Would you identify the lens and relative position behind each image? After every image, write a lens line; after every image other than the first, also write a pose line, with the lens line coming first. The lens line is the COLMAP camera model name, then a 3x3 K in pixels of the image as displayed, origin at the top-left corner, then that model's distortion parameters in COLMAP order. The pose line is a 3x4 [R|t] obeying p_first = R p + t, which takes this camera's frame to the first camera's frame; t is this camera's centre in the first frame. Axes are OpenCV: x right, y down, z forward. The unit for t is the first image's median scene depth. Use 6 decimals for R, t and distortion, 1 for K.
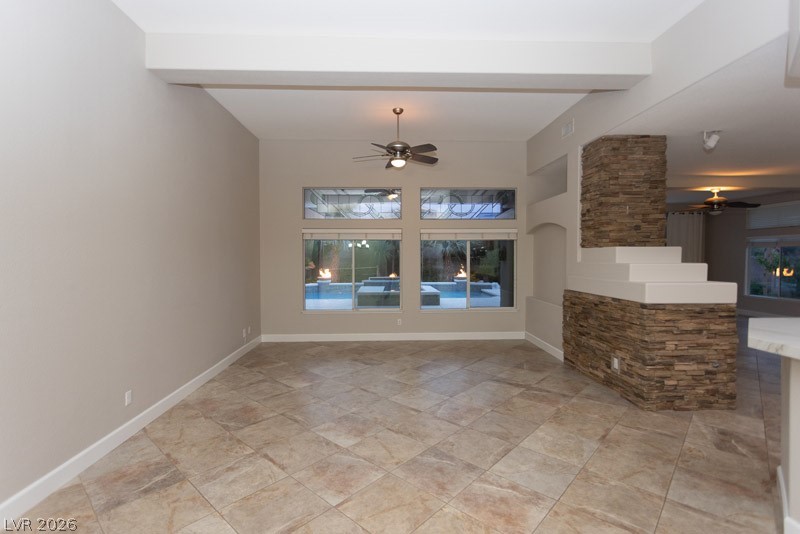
lens RADIAL K [[383.0, 0, 394.9], [0, 383.0, 268.1], [0, 0, 1]] dist [0.010344, -0.000503]
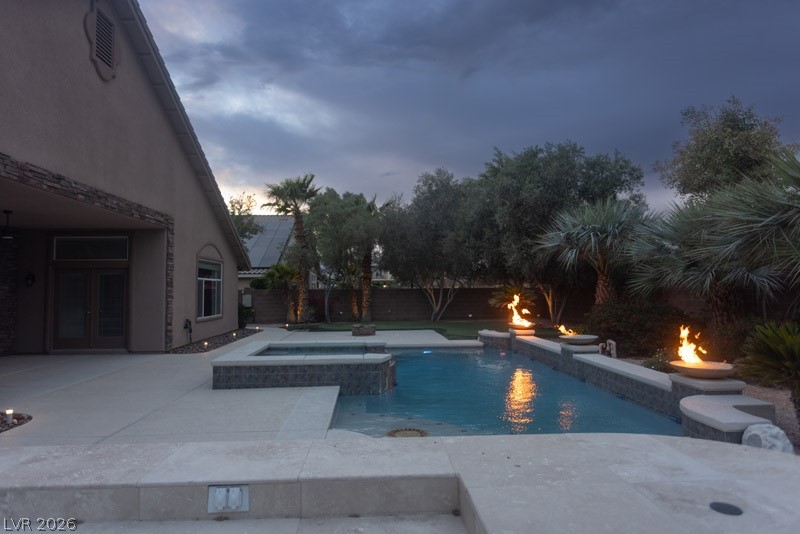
lens RADIAL K [[490.2, 0, 392.6], [0, 490.2, 277.7], [0, 0, 1]] dist [-0.001213, 0.001123]
pose [[-0.001949, -0.024250, -0.999704, 2.188911], [-0.022475, 0.999454, -0.024200, -0.088718], [0.999745, 0.022422, -0.002493, 3.461005]]
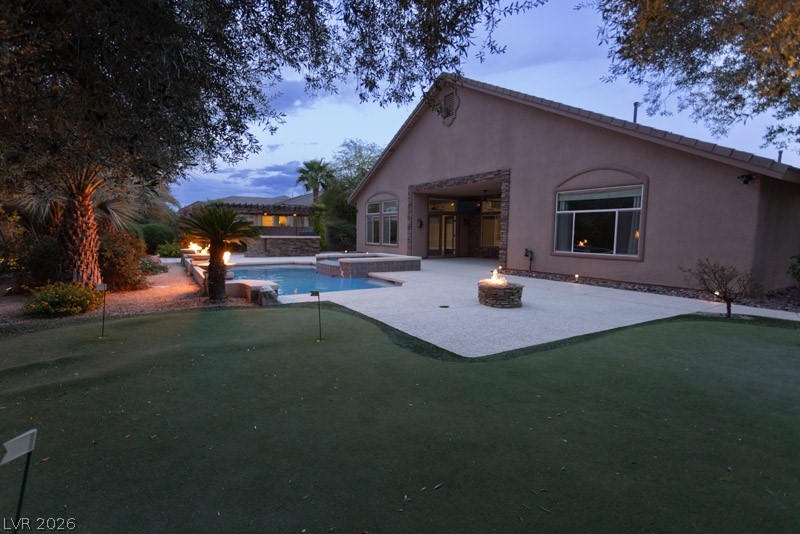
lens RADIAL K [[383.0, 0, 394.9], [0, 383.0, 268.1], [0, 0, 1]] dist [0.010344, -0.000503]
pose [[-0.483406, -0.086512, 0.871111, -2.791636], [0.024163, 0.993407, 0.112066, -0.075001], [-0.875063, 0.075222, -0.478128, 4.413131]]
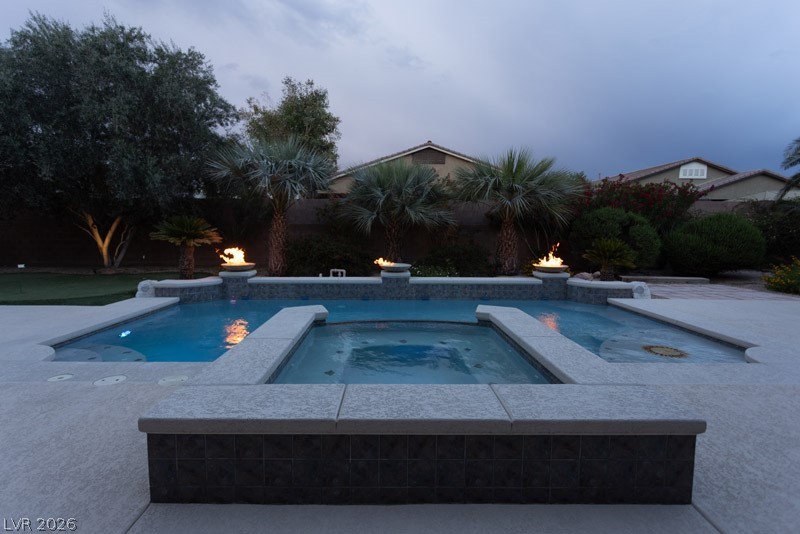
lens RADIAL K [[383.0, 0, 394.9], [0, 383.0, 268.1], [0, 0, 1]] dist [0.010344, -0.000503]
pose [[0.999752, 0.009683, -0.020046, 0.017297], [-0.008328, 0.997747, 0.066573, -0.010835], [0.020646, -0.066389, 0.997580, 2.384756]]
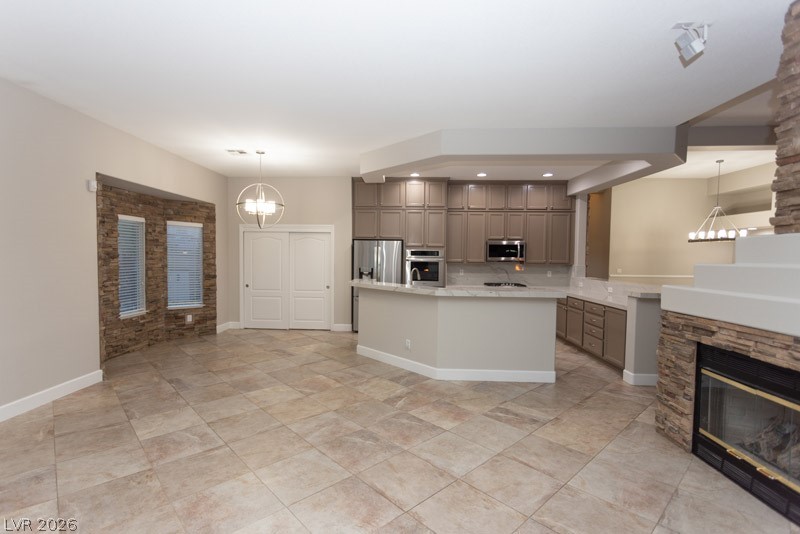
lens RADIAL K [[383.0, 0, 394.9], [0, 383.0, 268.1], [0, 0, 1]] dist [0.010344, -0.000503]
pose [[-0.996998, -0.008993, 0.076897, 1.161789], [-0.004333, 0.998156, 0.060547, -0.039222], [-0.077300, 0.060032, -0.995199, 1.560413]]
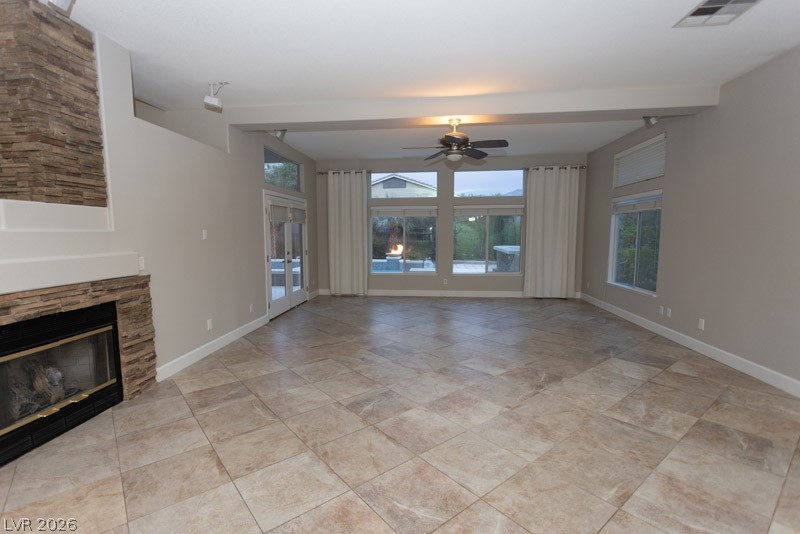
lens RADIAL K [[383.0, 0, 394.9], [0, 383.0, 268.1], [0, 0, 1]] dist [0.010344, -0.000503]
pose [[0.988939, 0.011110, -0.147905, 1.305616], [-0.001987, 0.998094, 0.061684, 0.006016], [0.148308, -0.060708, 0.987076, 0.518207]]
